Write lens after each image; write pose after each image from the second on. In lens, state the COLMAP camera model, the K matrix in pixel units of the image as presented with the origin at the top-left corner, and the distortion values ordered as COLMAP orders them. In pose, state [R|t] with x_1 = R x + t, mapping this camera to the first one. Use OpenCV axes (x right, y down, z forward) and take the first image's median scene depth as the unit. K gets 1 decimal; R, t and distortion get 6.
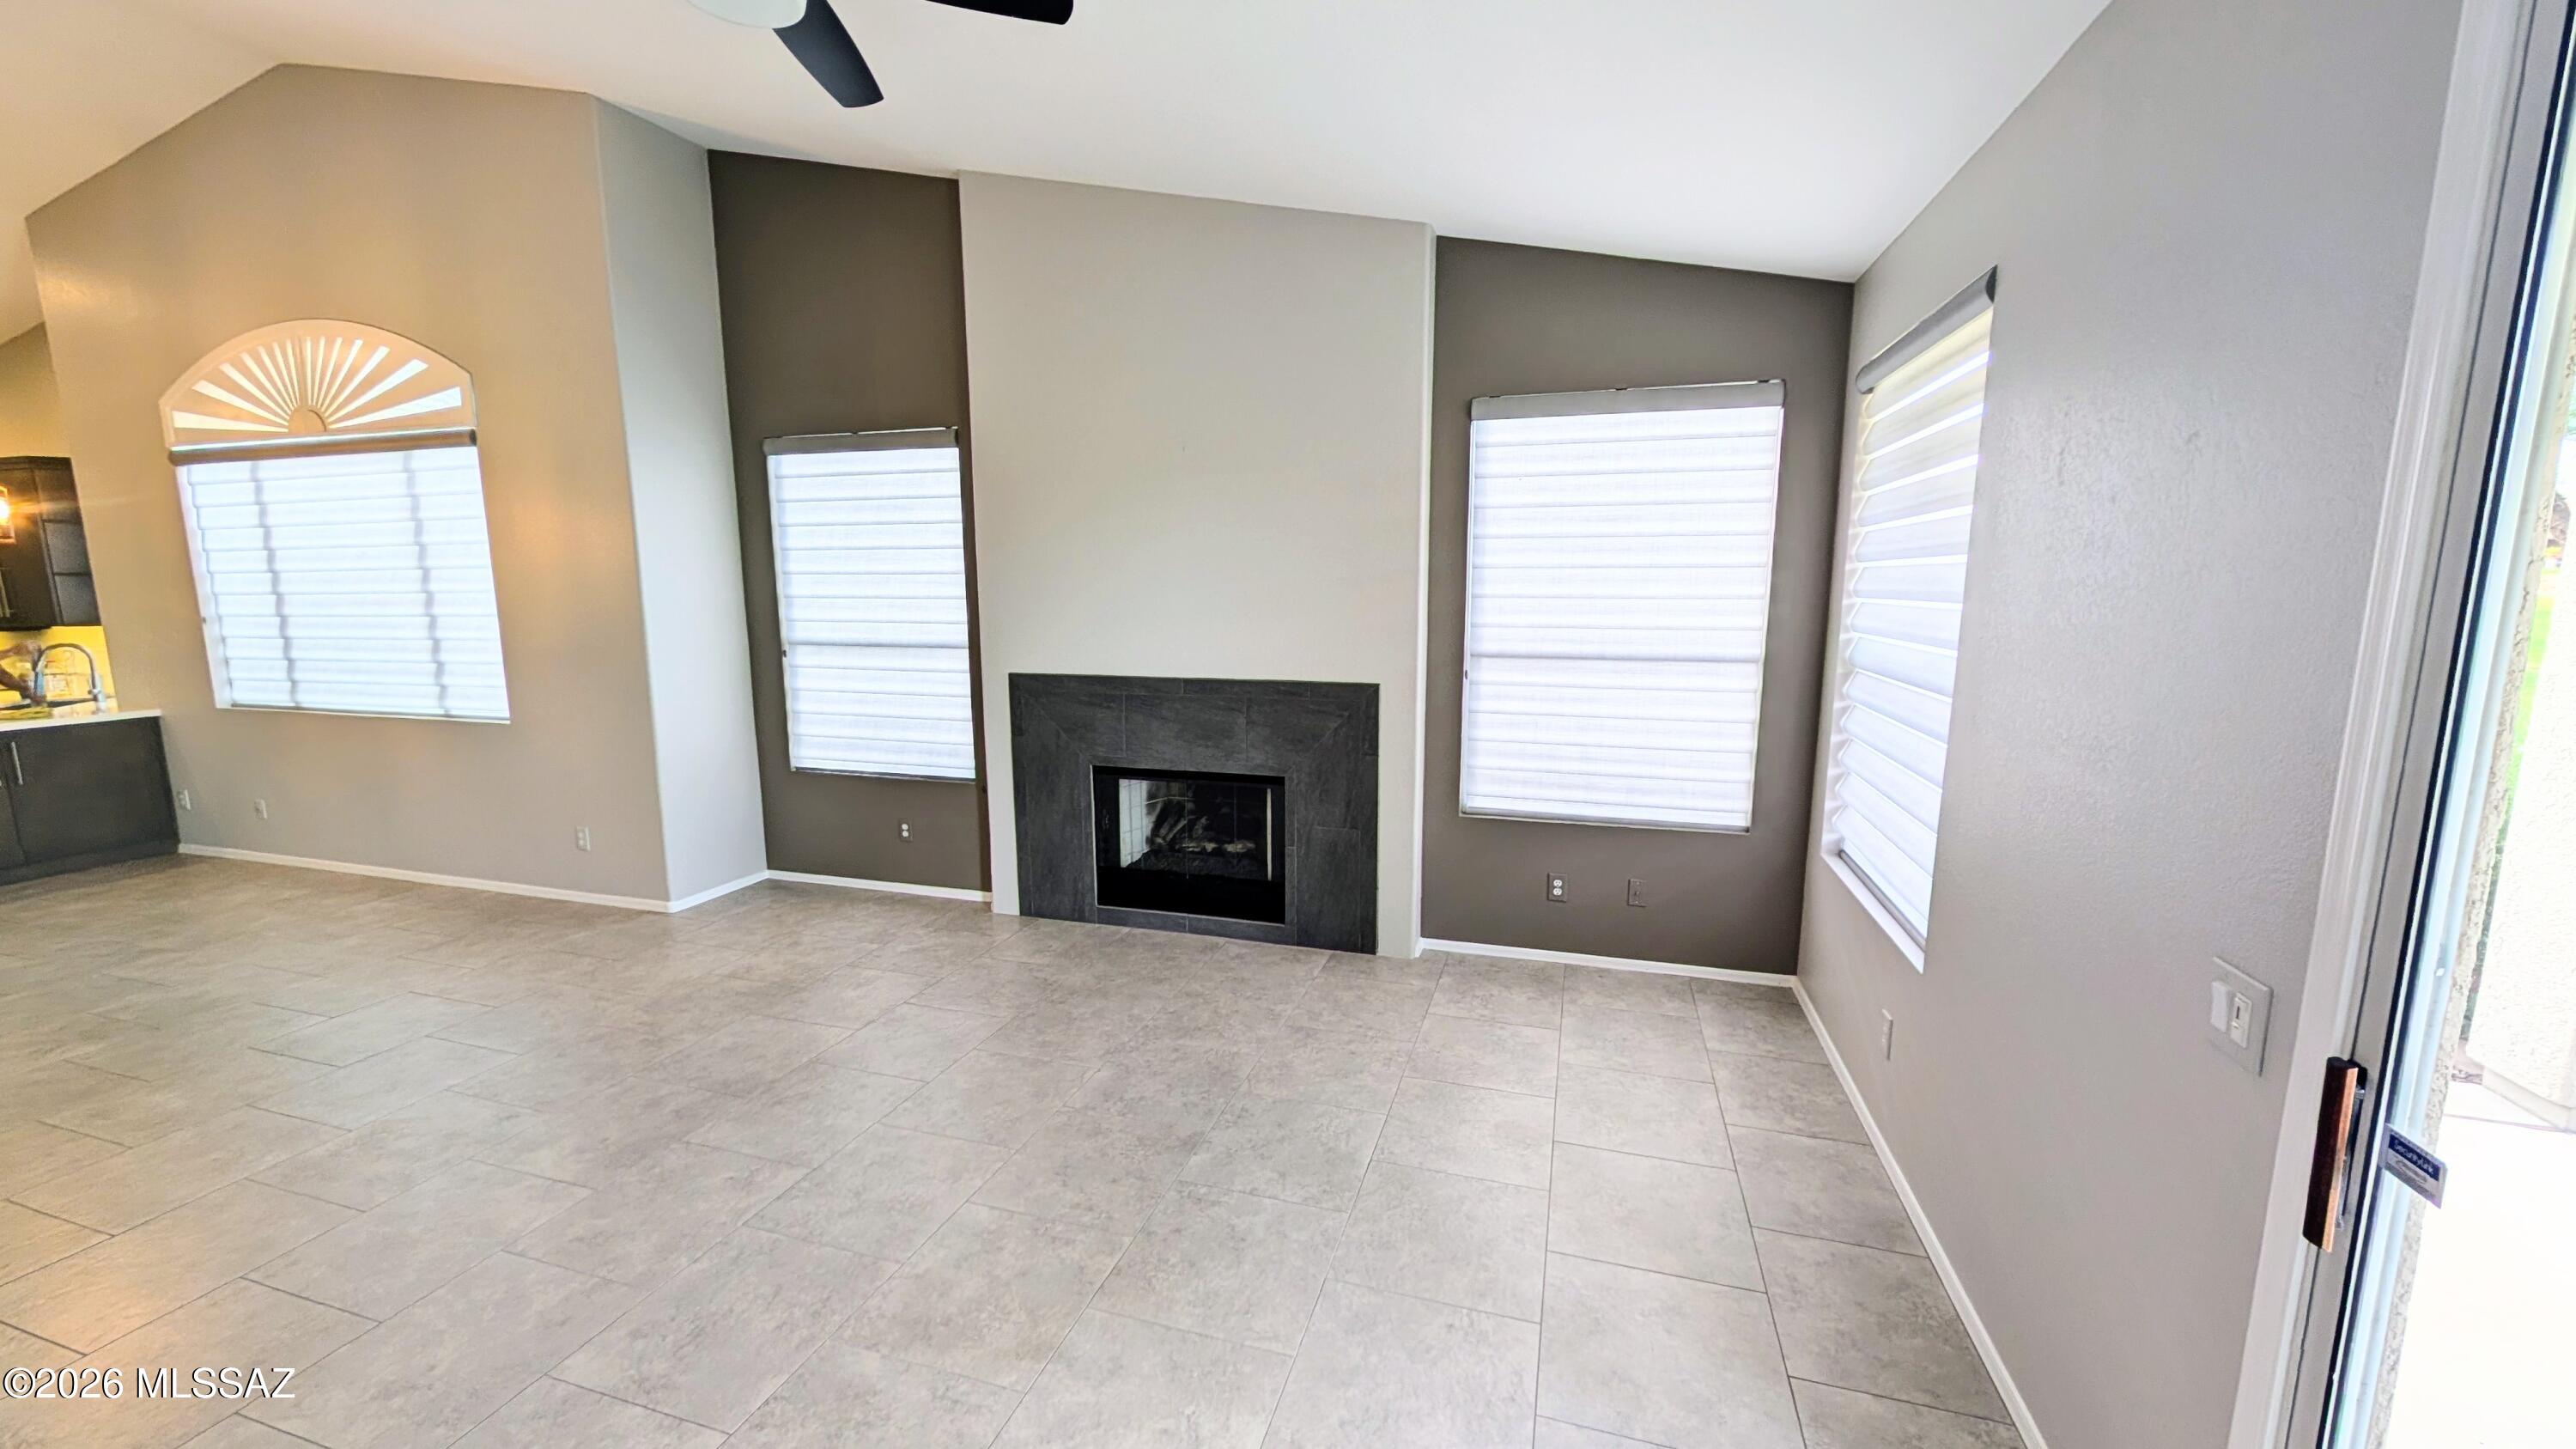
lens RADIAL K [[964.4, 0, 1294.1], [0, 964.4, 731.3], [0, 0, 1]] dist [-0.000731, 0.000038]
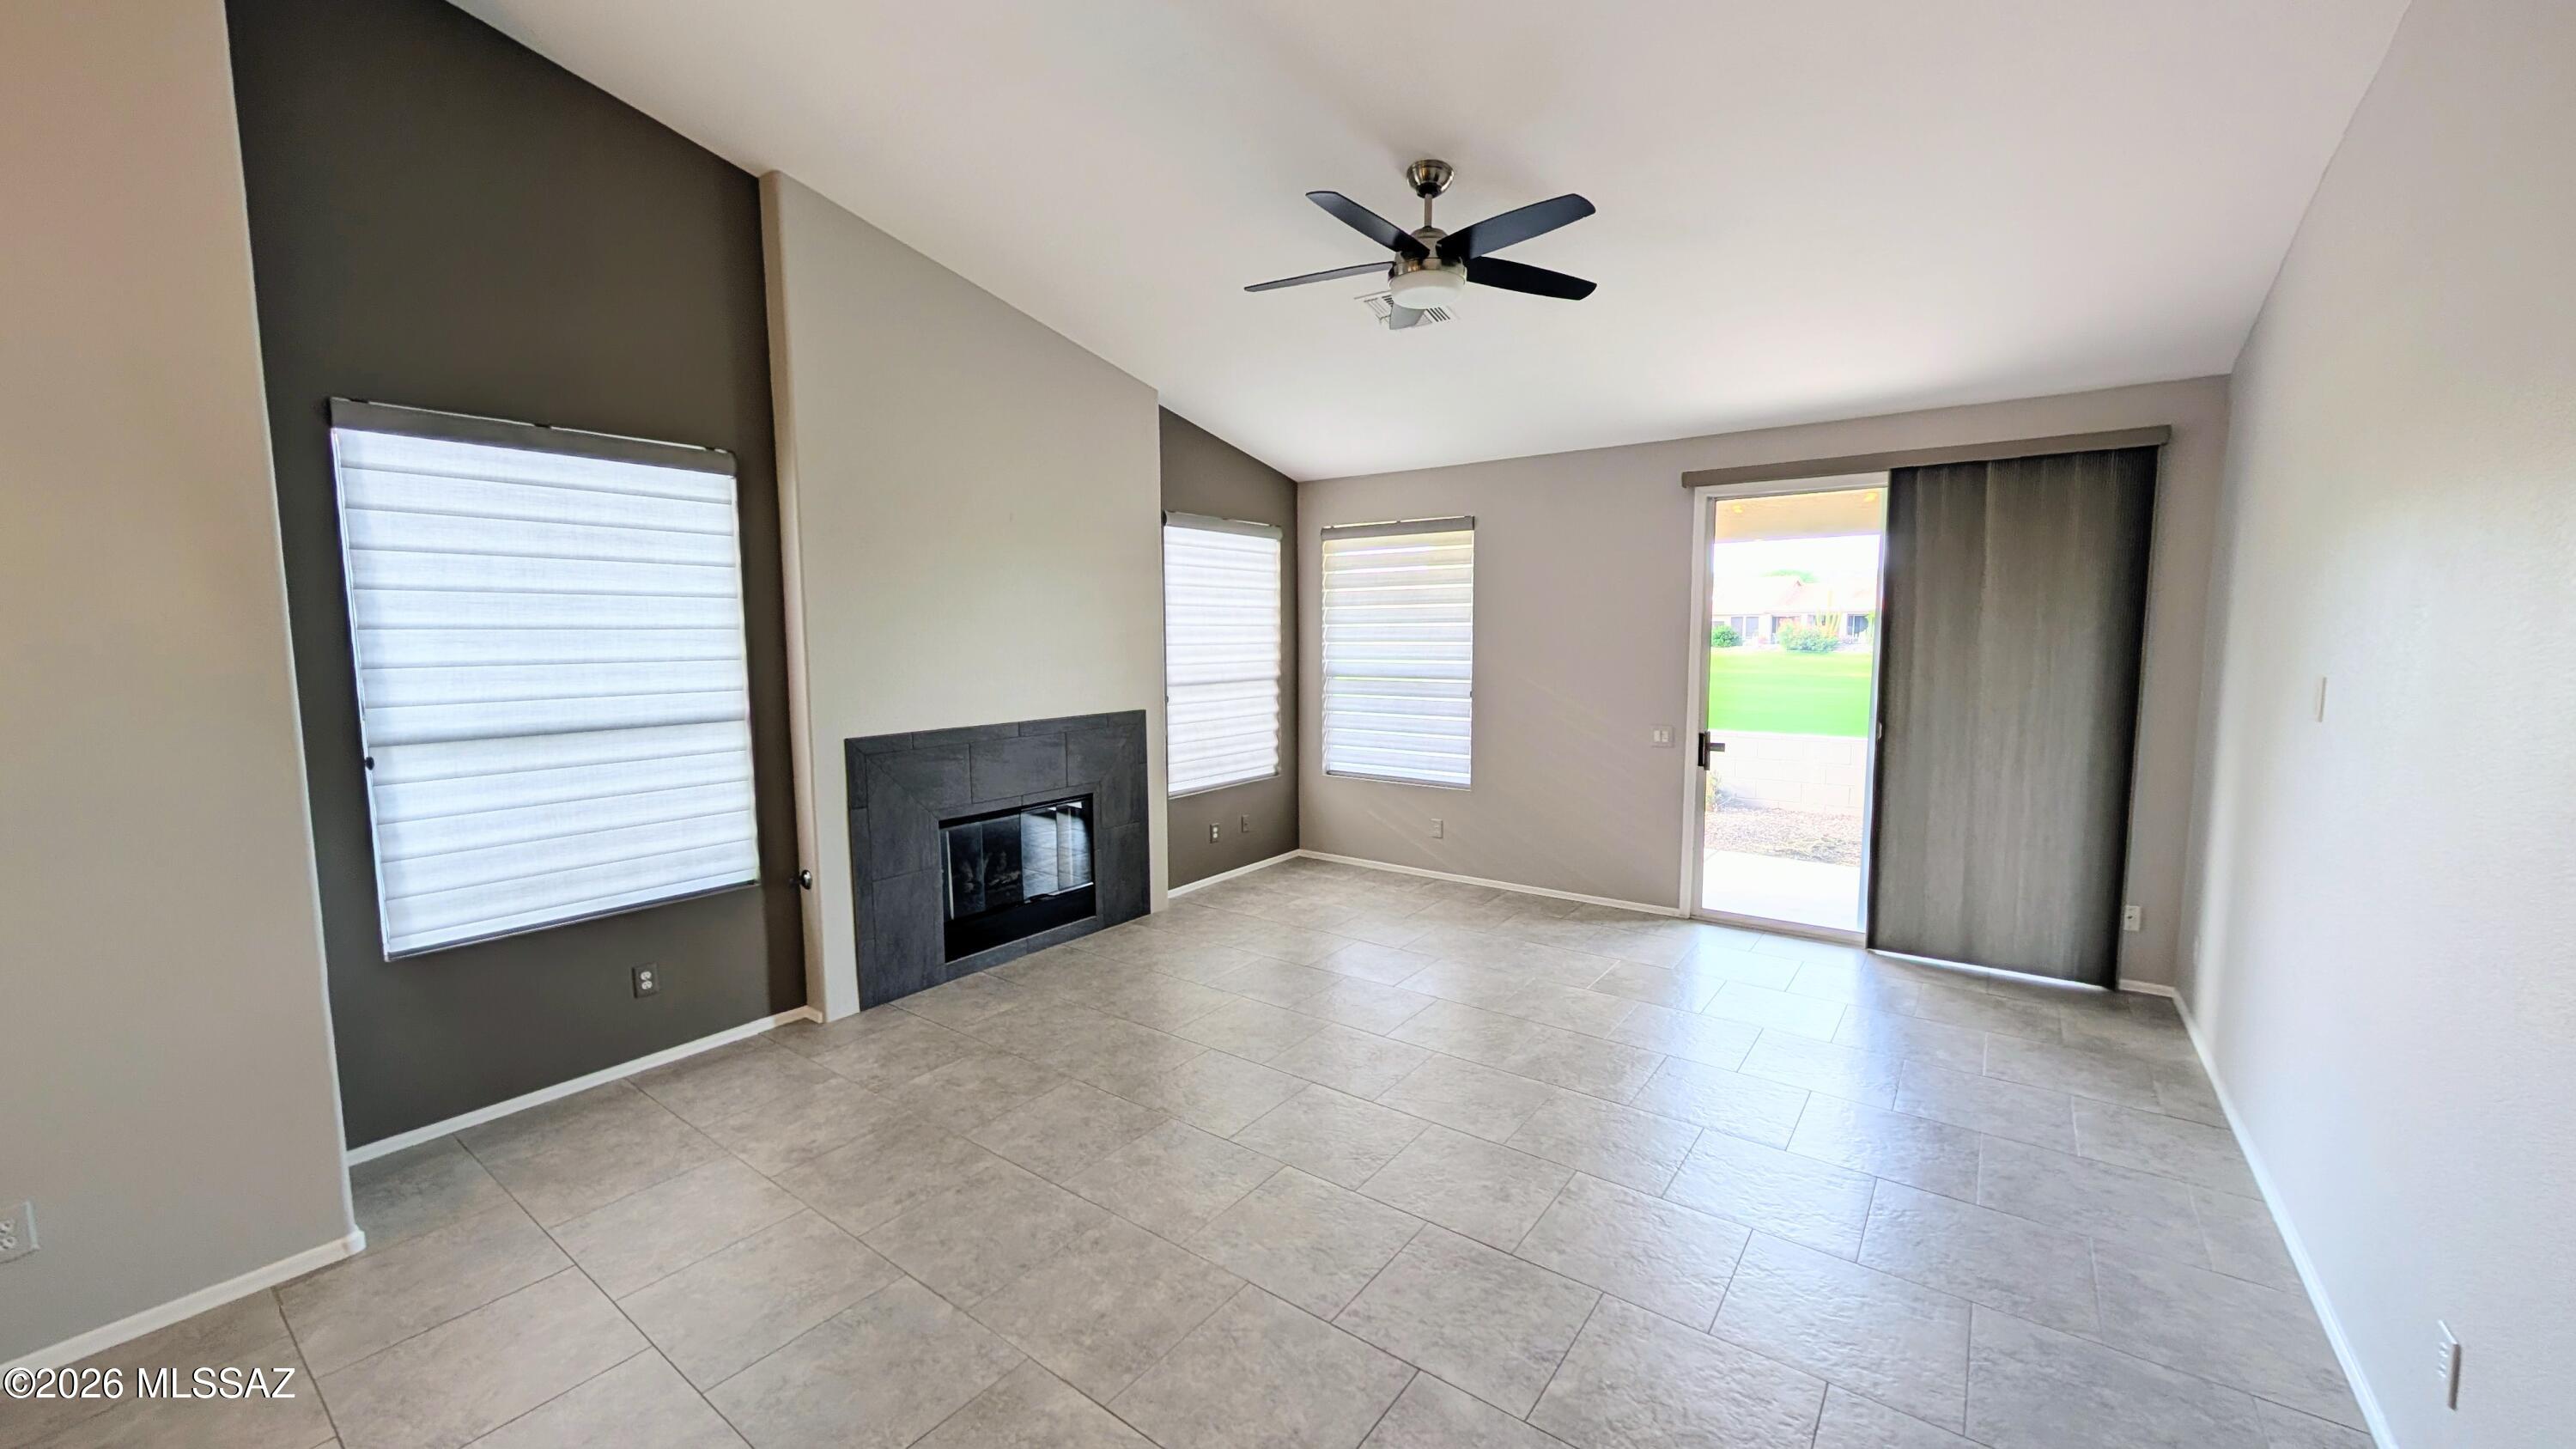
lens RADIAL K [[964.4, 0, 1285.5], [0, 964.4, 723.5], [0, 0, 1]] dist [-0.000731, 0.000038]
pose [[0.334879, -0.088081, 0.938135, -0.997761], [0.152836, 0.987515, 0.038160, -0.046237], [-0.929783, 0.130602, 0.344160, 0.310459]]
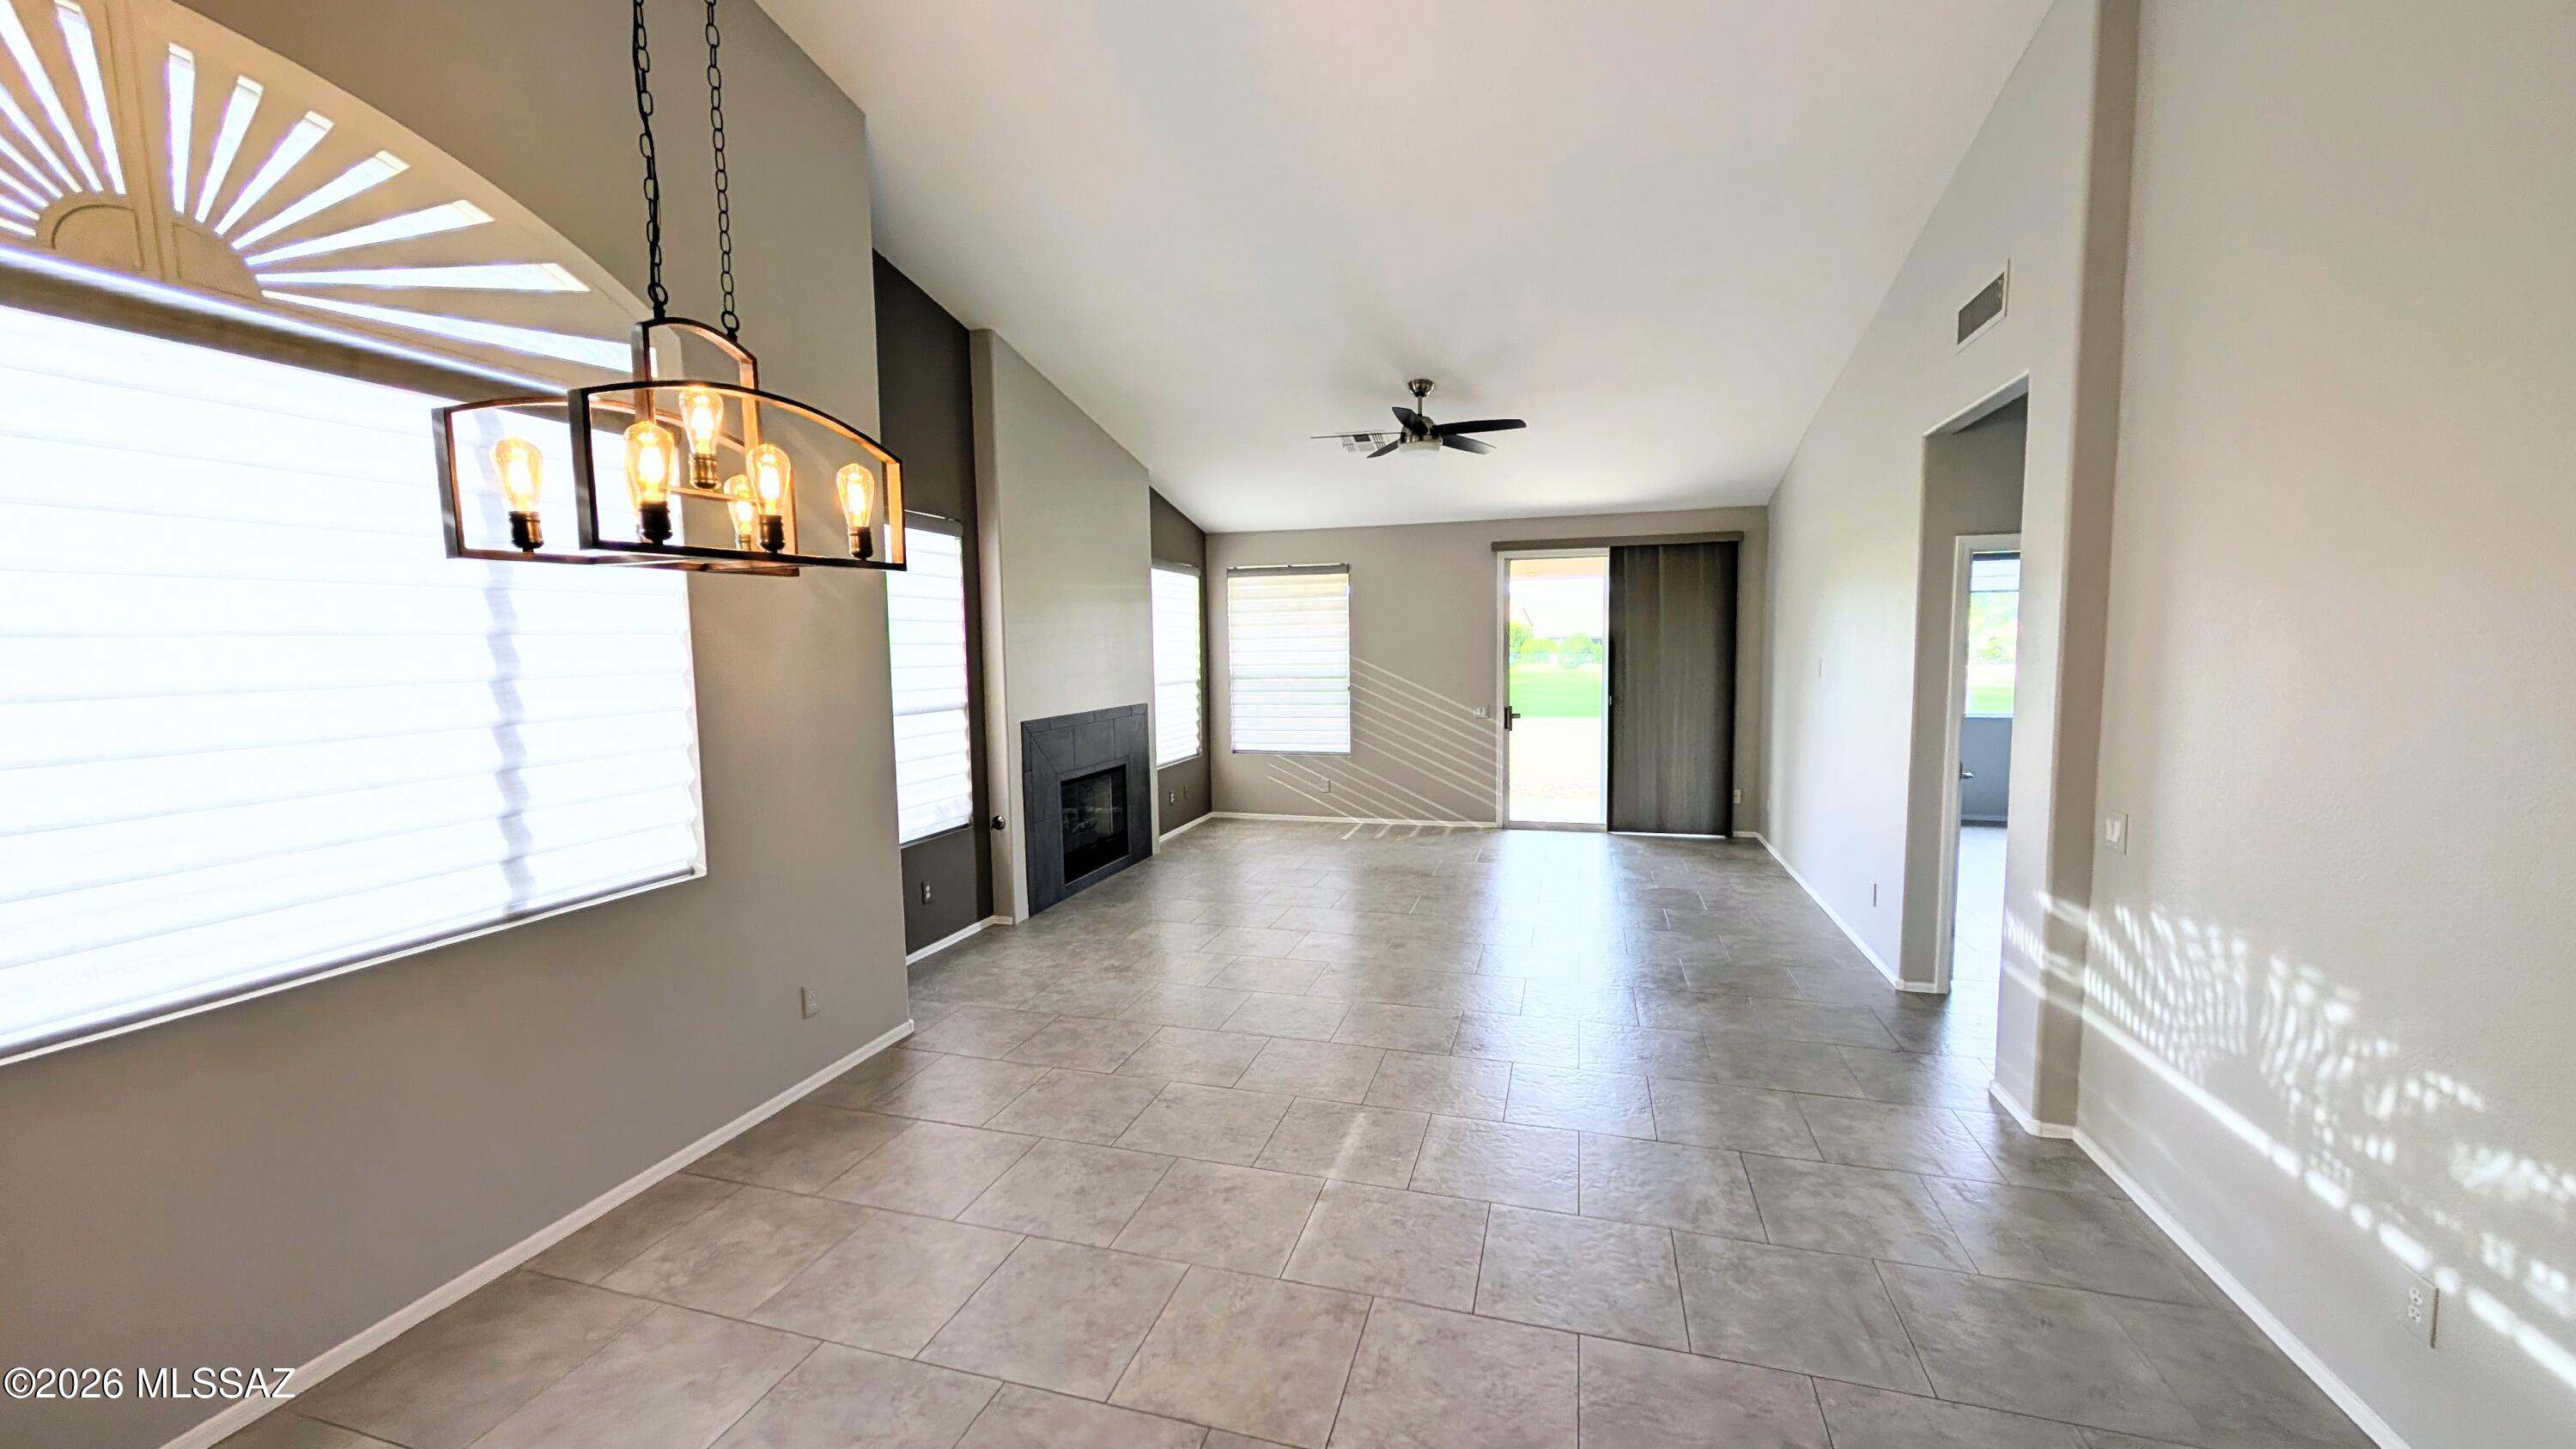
lens RADIAL K [[964.4, 0, 1284.6], [0, 964.4, 722.7], [0, 0, 1]] dist [-0.000731, 0.000038]
pose [[-0.001714, -0.076778, 0.997047, -1.561446], [0.171747, 0.982211, 0.075931, -0.096215], [-0.985140, 0.171370, 0.011503, 0.644229]]
